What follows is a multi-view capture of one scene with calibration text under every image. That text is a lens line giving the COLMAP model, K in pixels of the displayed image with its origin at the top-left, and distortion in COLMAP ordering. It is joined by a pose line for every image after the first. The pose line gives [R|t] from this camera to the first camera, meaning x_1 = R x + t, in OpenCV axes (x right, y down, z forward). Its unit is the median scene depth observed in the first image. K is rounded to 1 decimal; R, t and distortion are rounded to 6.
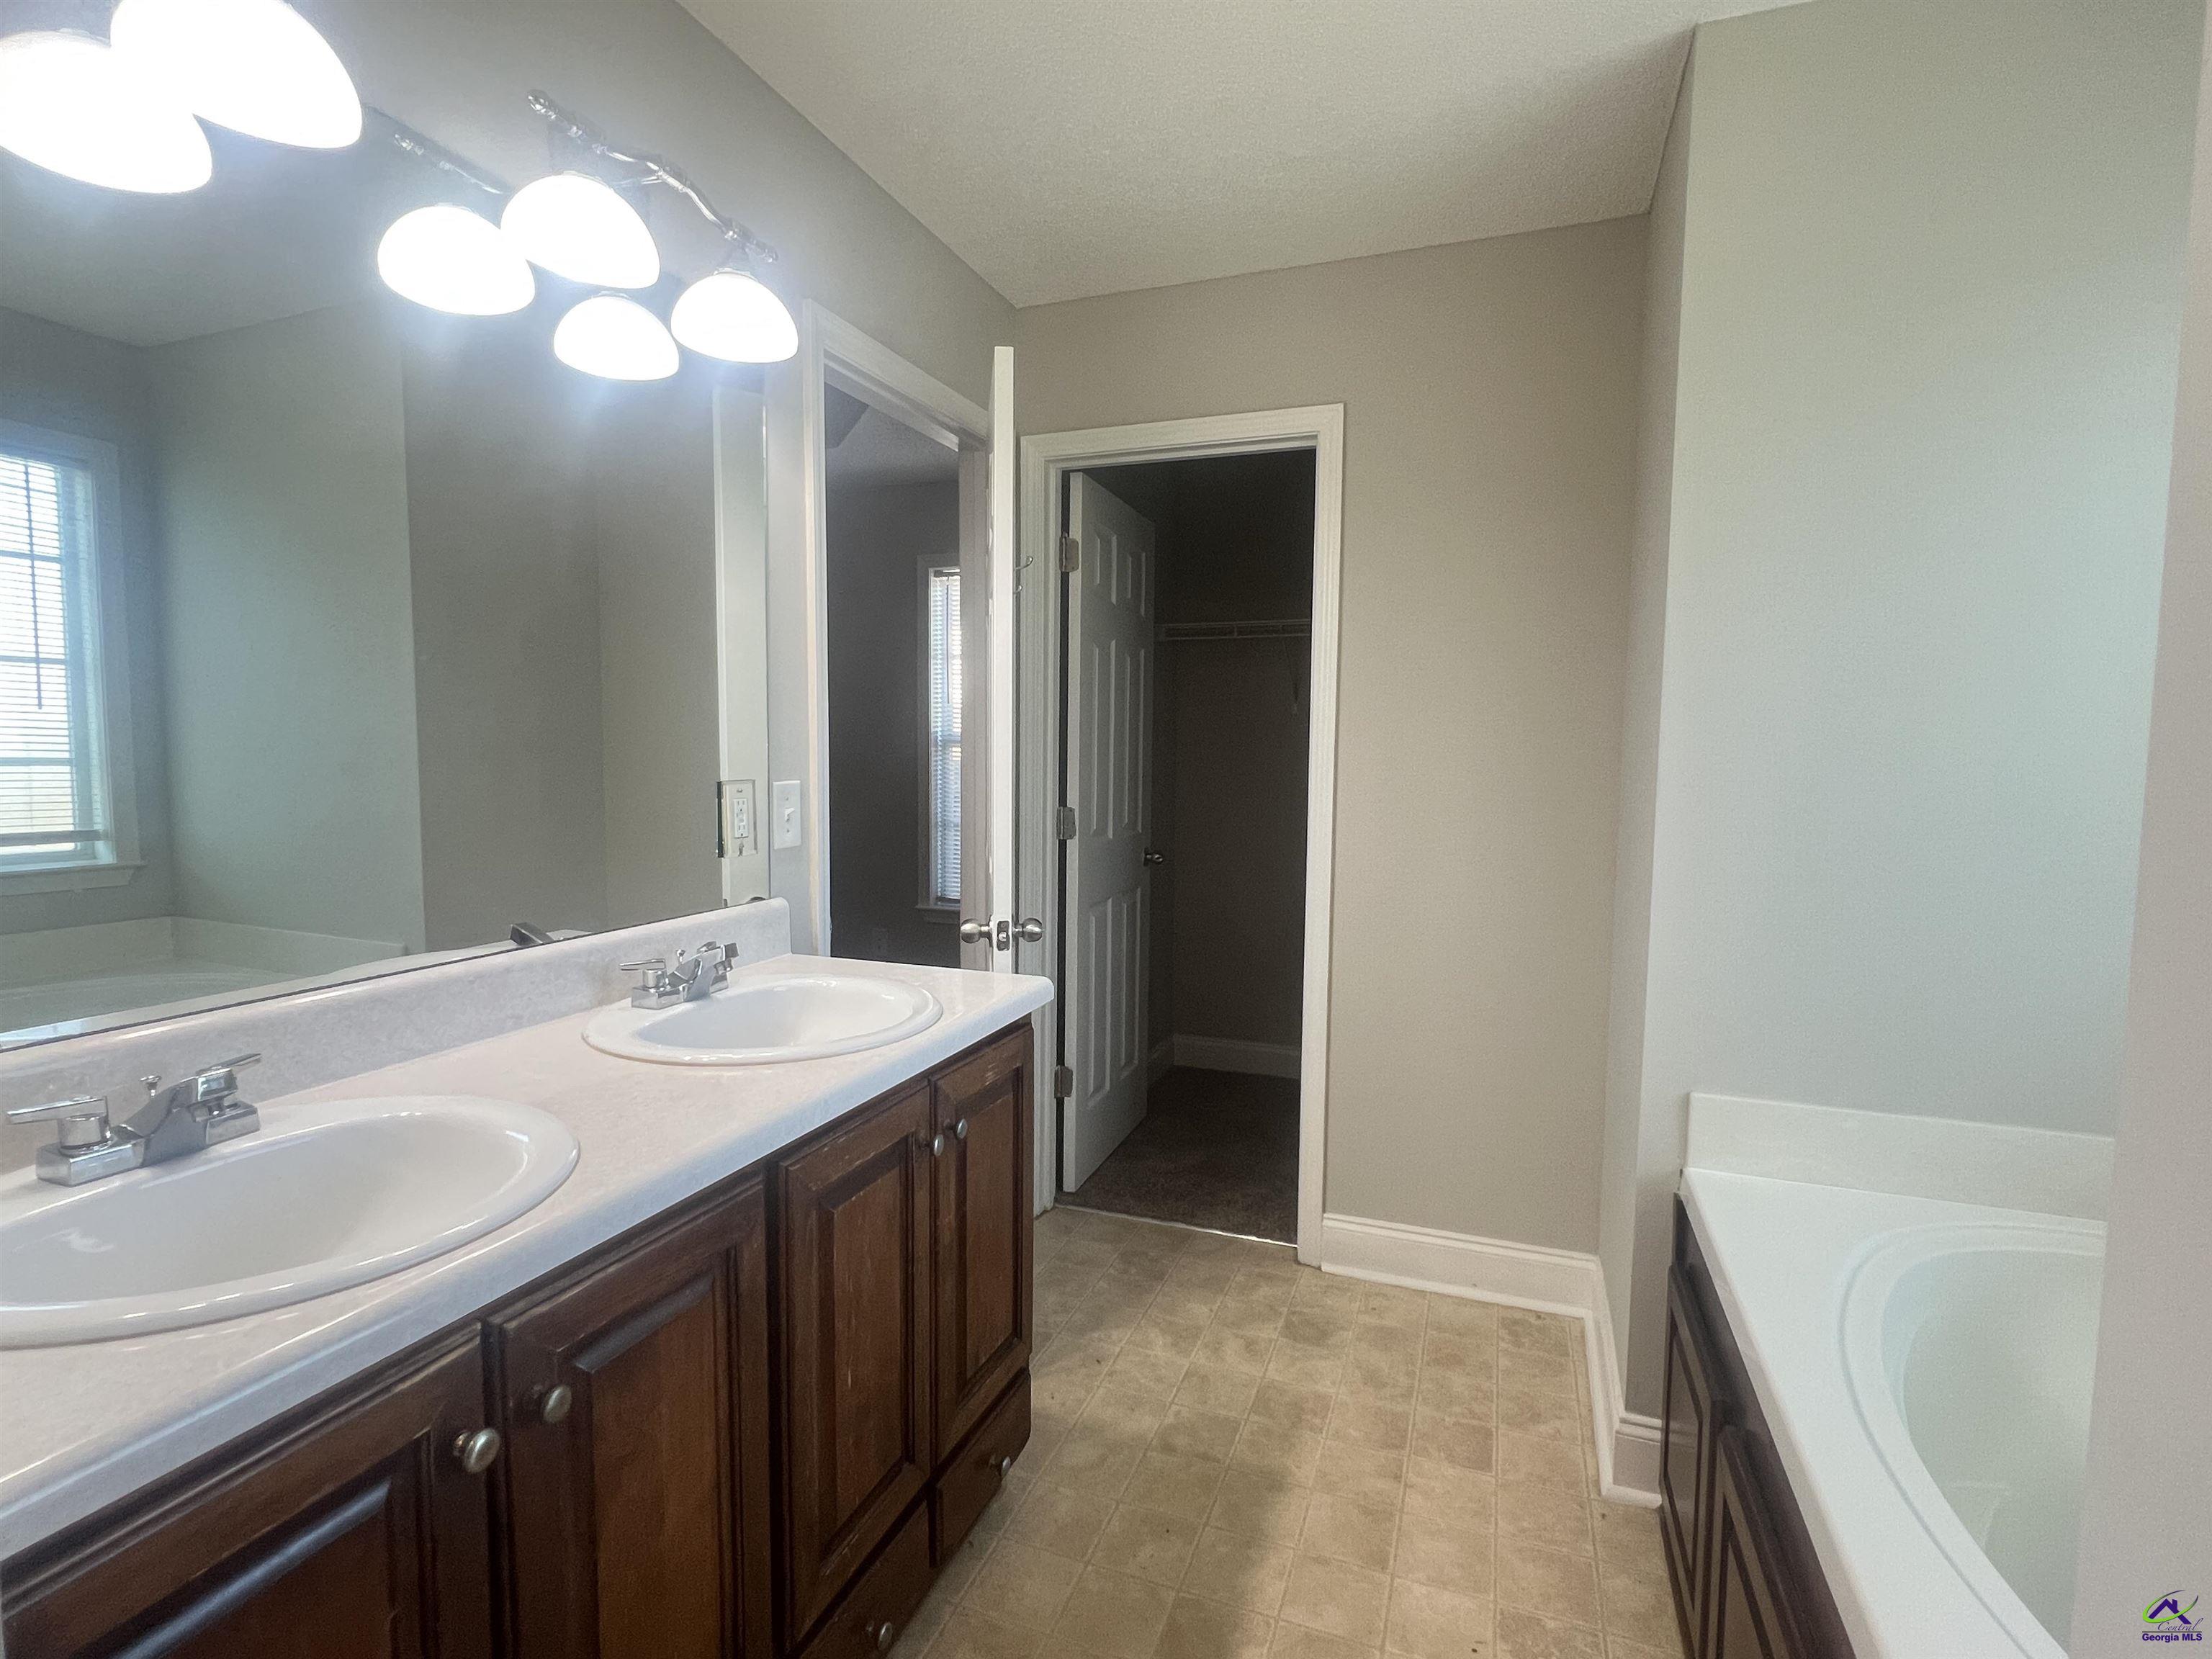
lens RADIAL K [[1063.1, 0, 1100.9], [0, 1063.1, 827.1], [0, 0, 1]] dist [-0.003553, 0.001830]
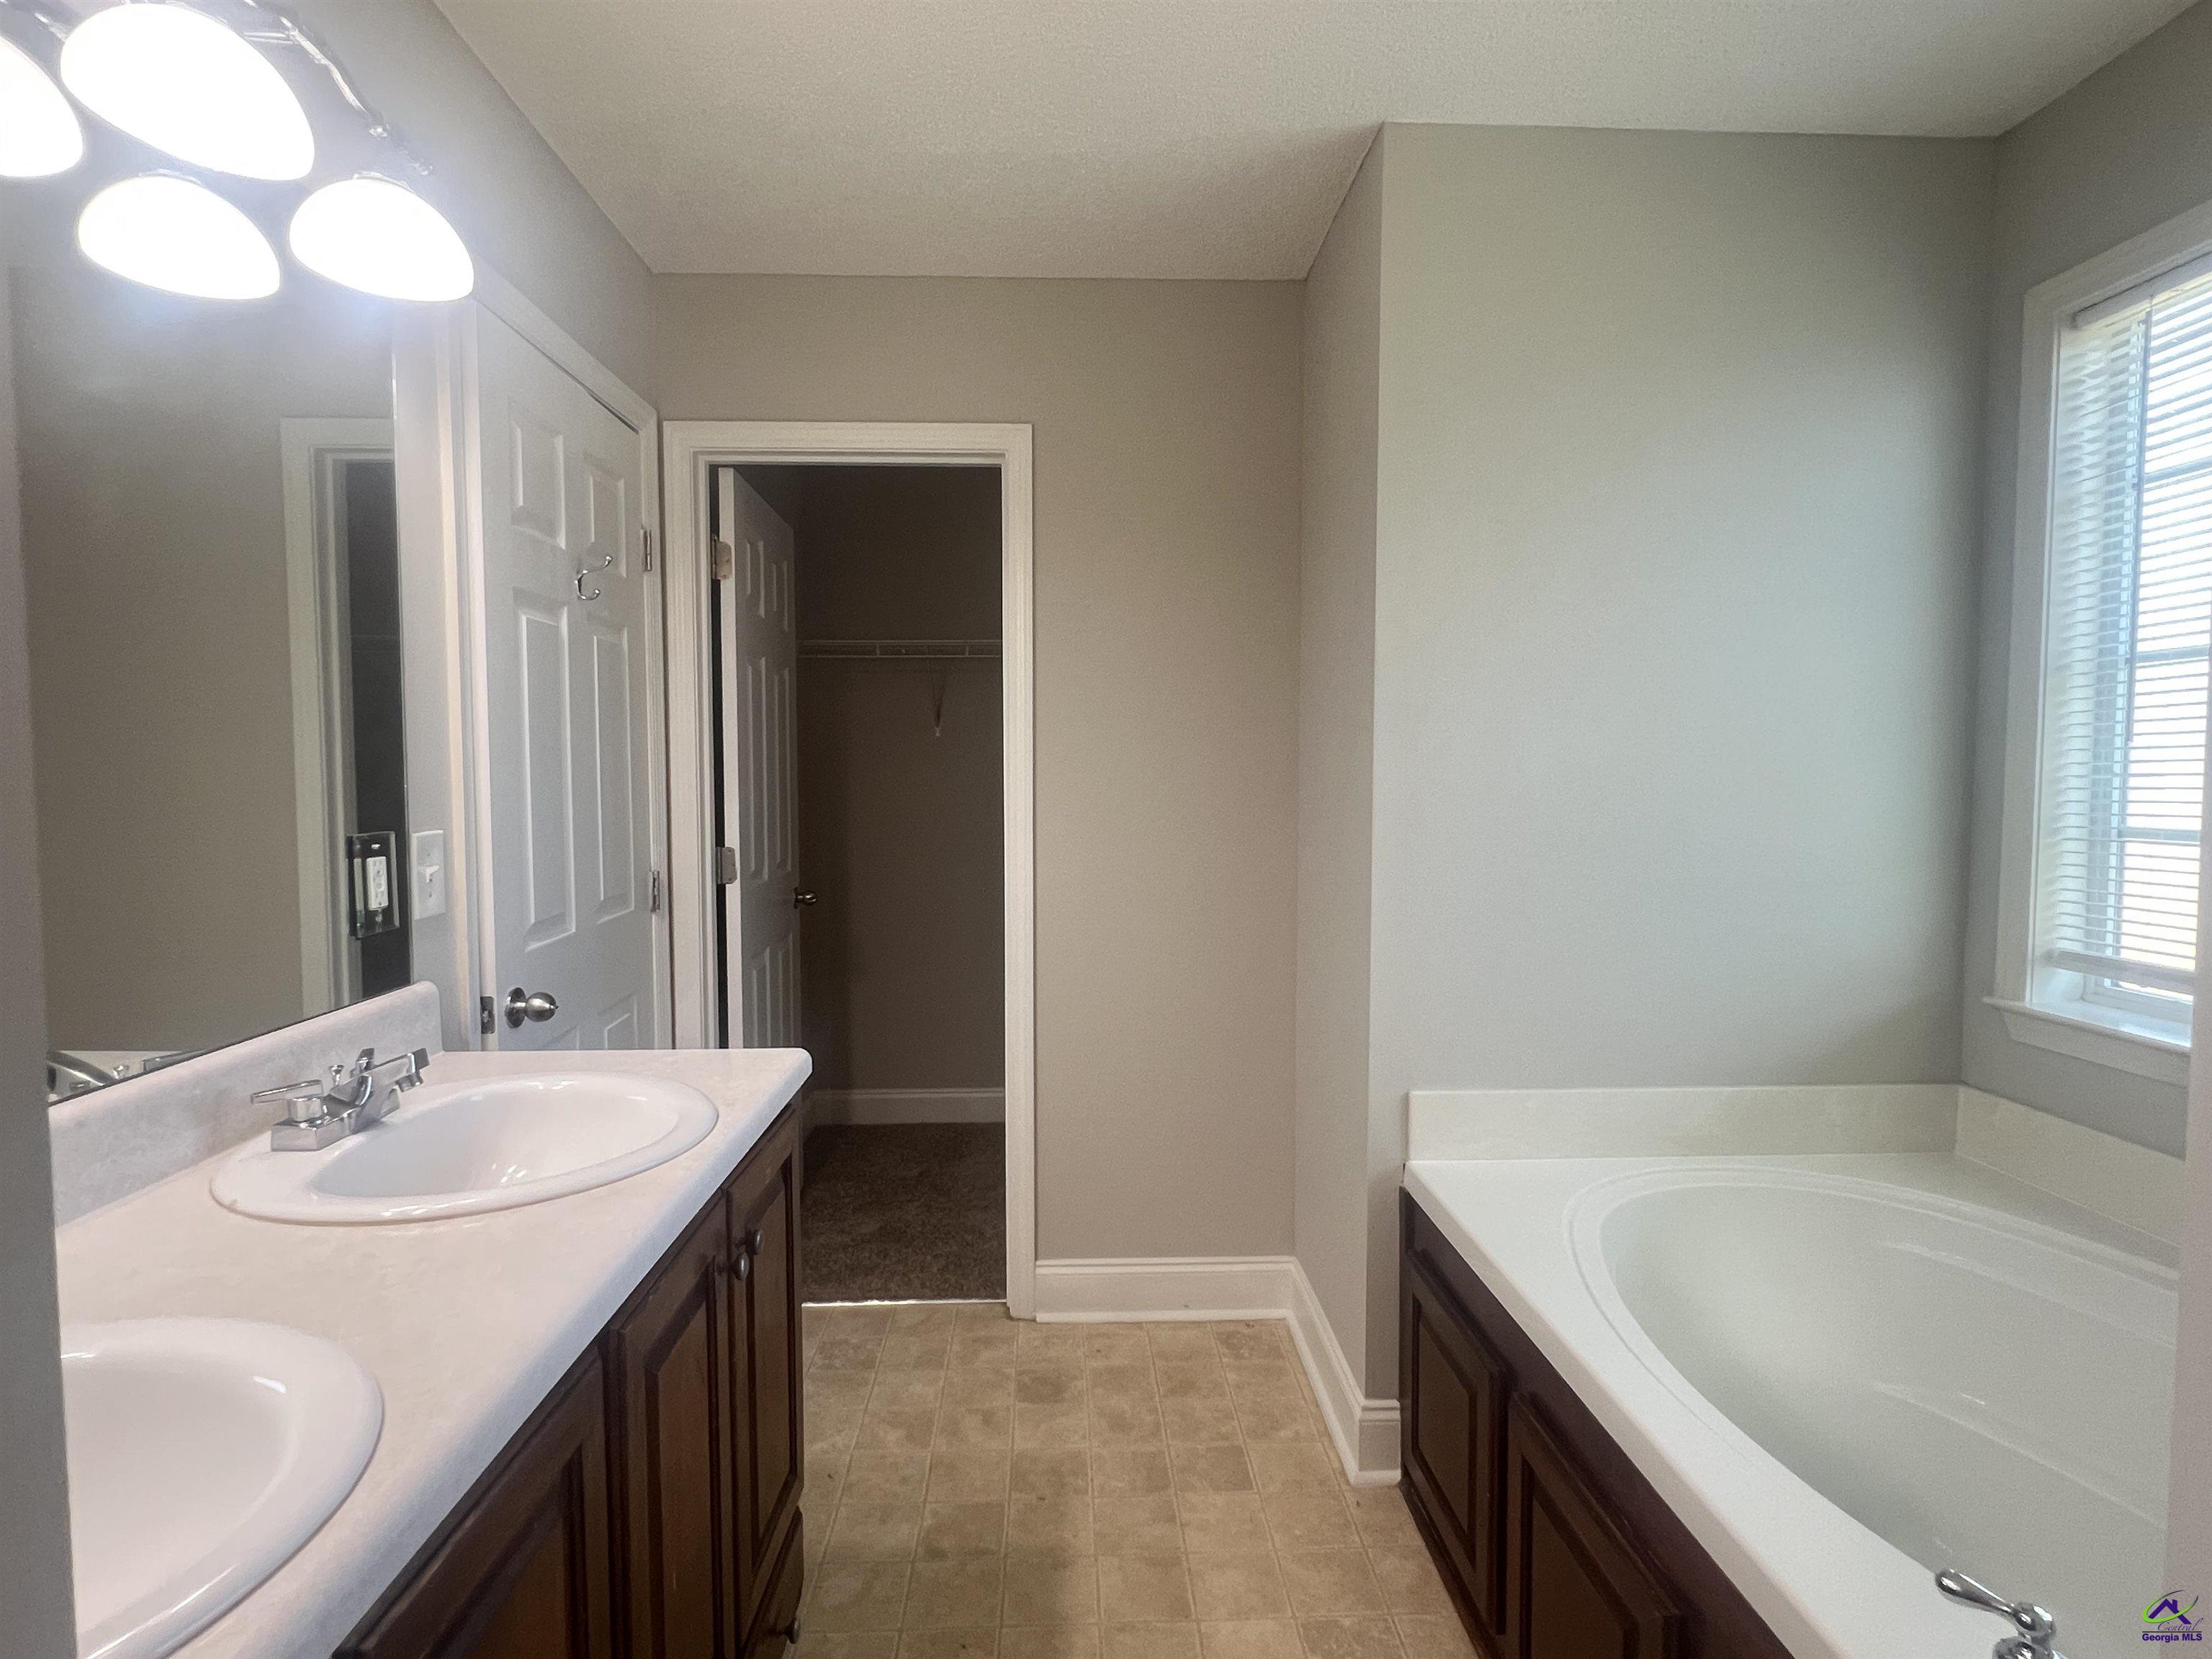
lens RADIAL K [[1116.0, 0, 1106.0], [0, 1116.0, 829.5], [0, 0, 1]] dist [-0.001921, -0.000542]
pose [[0.923633, -0.031002, 0.382023, -0.145595], [0.038998, 0.999152, -0.013203, -0.014151], [-0.381290, 0.027093, 0.924059, 0.048927]]
